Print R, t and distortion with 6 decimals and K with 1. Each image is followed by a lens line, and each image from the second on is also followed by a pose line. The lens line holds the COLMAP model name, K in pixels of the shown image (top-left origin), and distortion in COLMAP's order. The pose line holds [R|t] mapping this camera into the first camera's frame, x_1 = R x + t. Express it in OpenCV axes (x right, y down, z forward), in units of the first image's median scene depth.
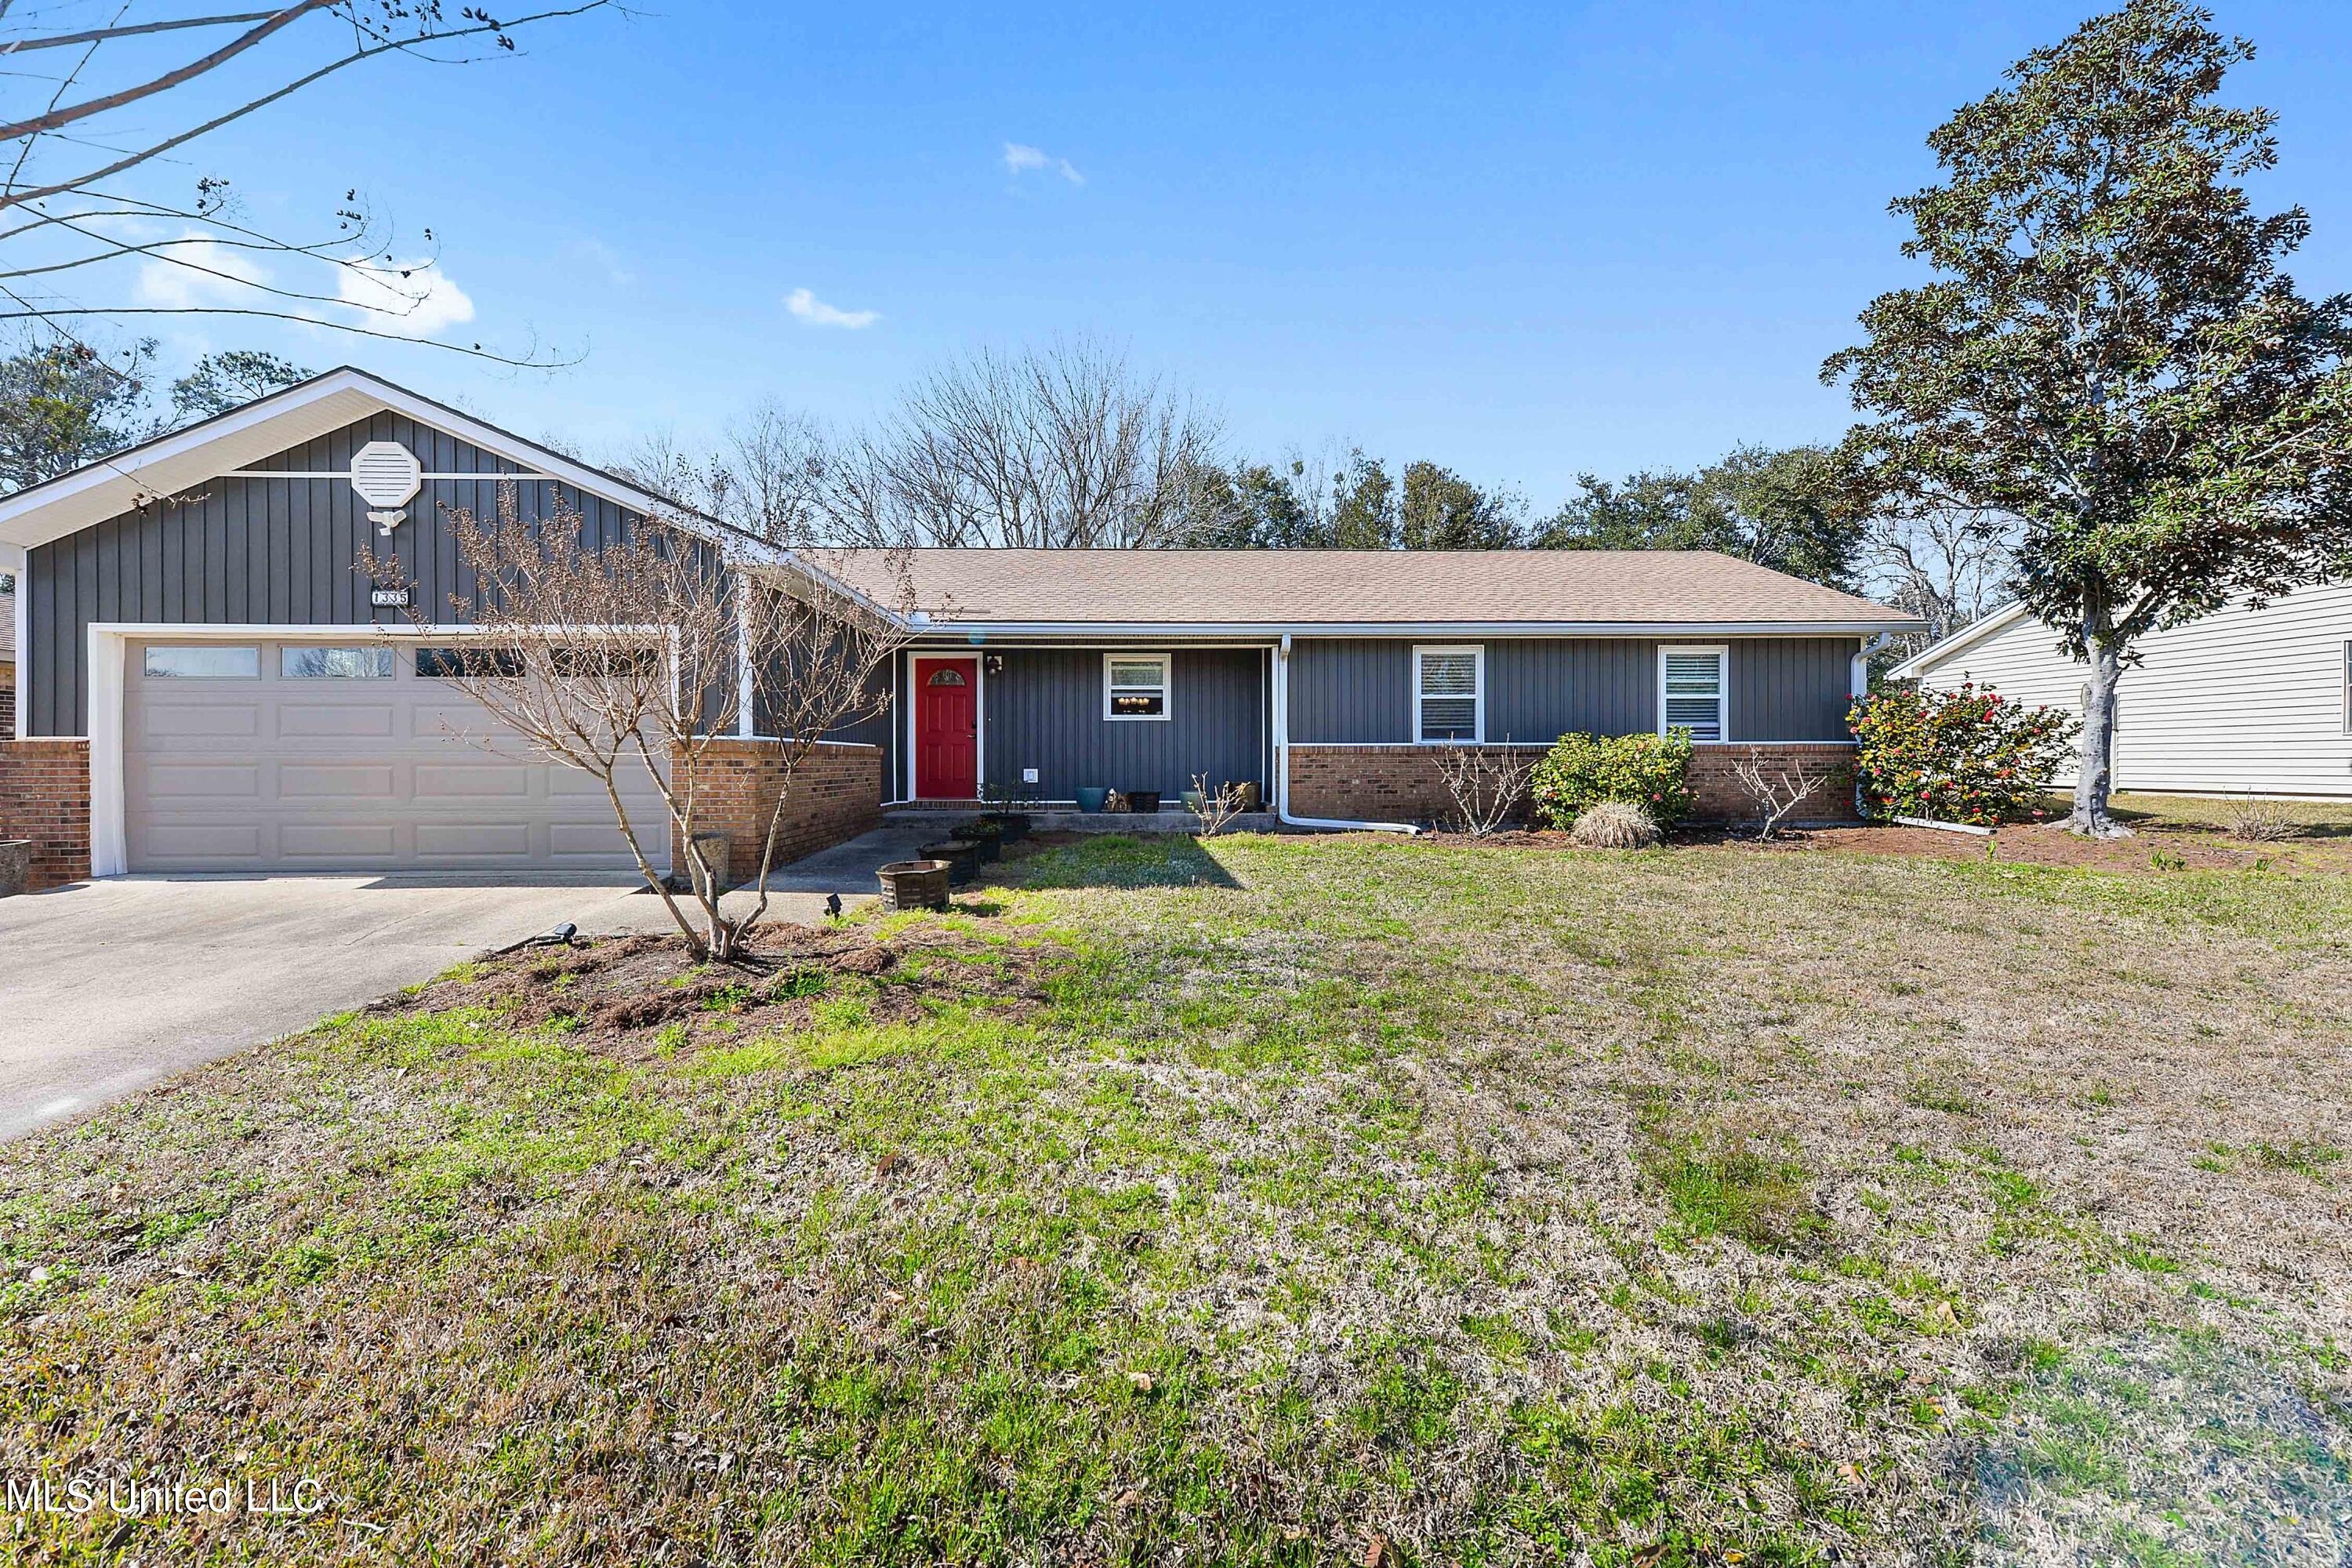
lens RADIAL K [[926.6, 0, 1178.5], [0, 926.6, 776.5], [0, 0, 1]] dist [0.004381, 0.000369]
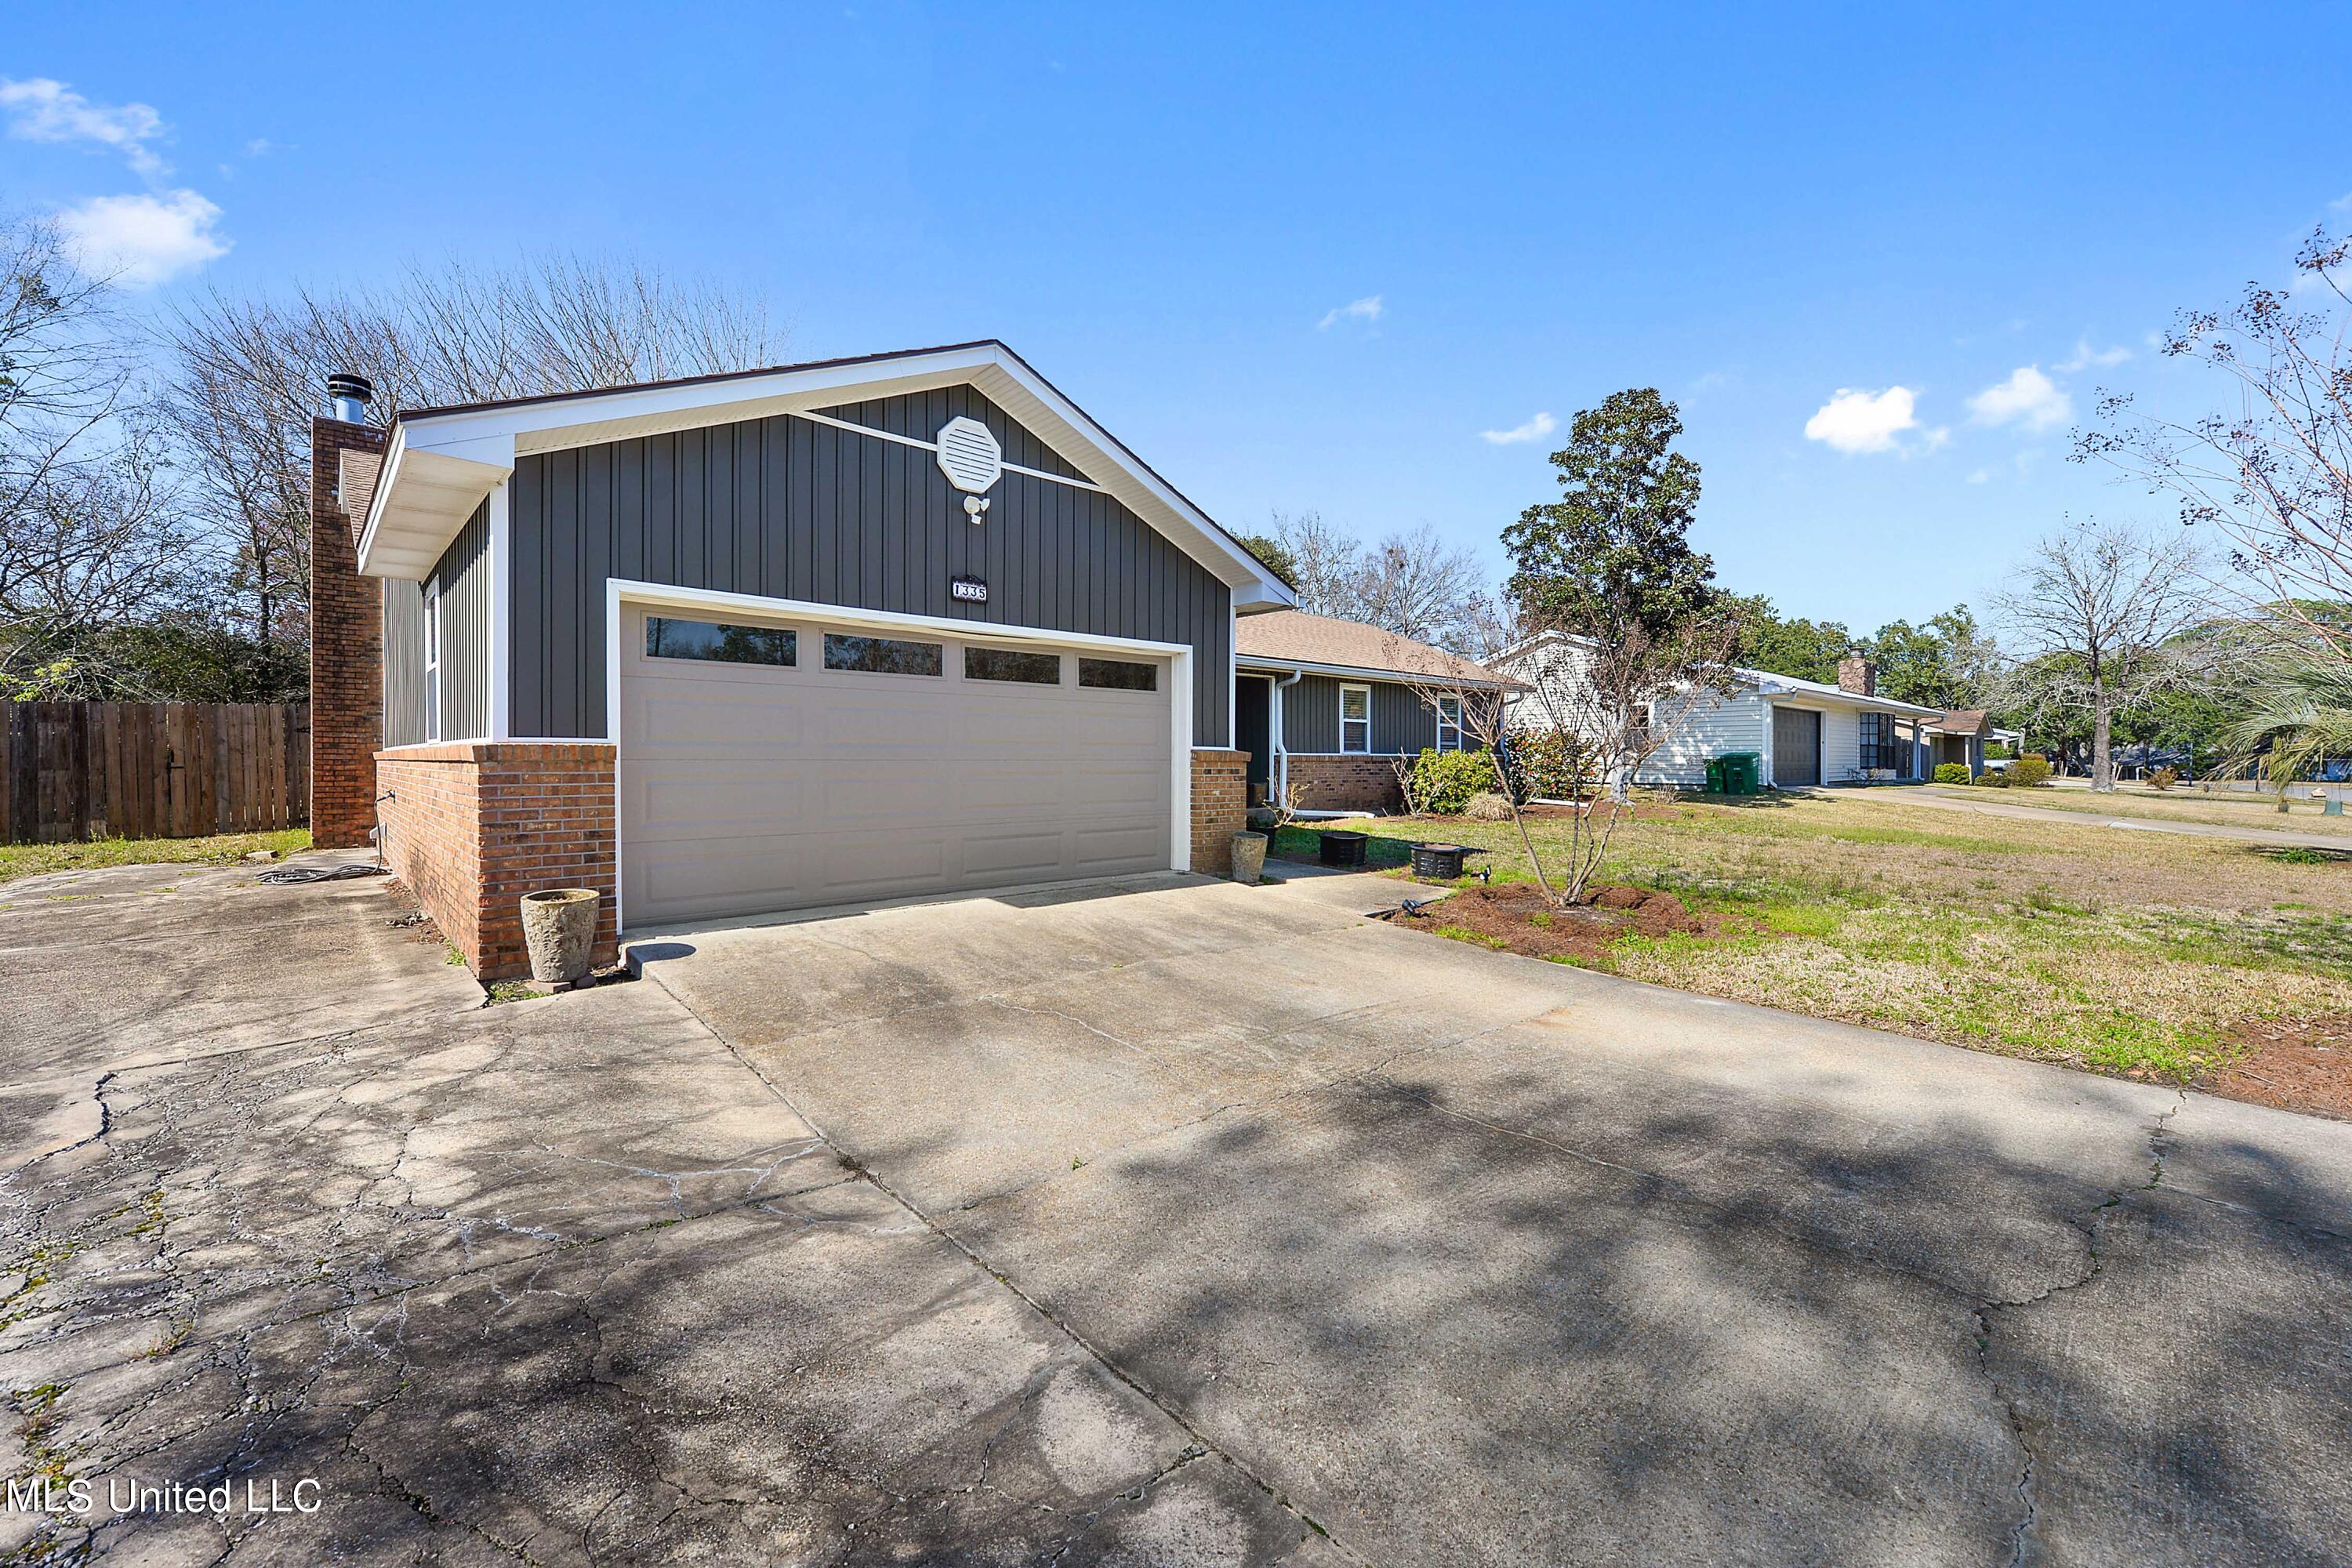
lens RADIAL K [[926.6, 0, 1173.5], [0, 926.6, 780.1], [0, 0, 1]] dist [0.004381, 0.000369]
pose [[0.762983, -0.007886, 0.646371, -1.282091], [0.002206, 0.999952, 0.009597, -0.016834], [-0.646415, -0.005897, 0.762963, 0.181264]]
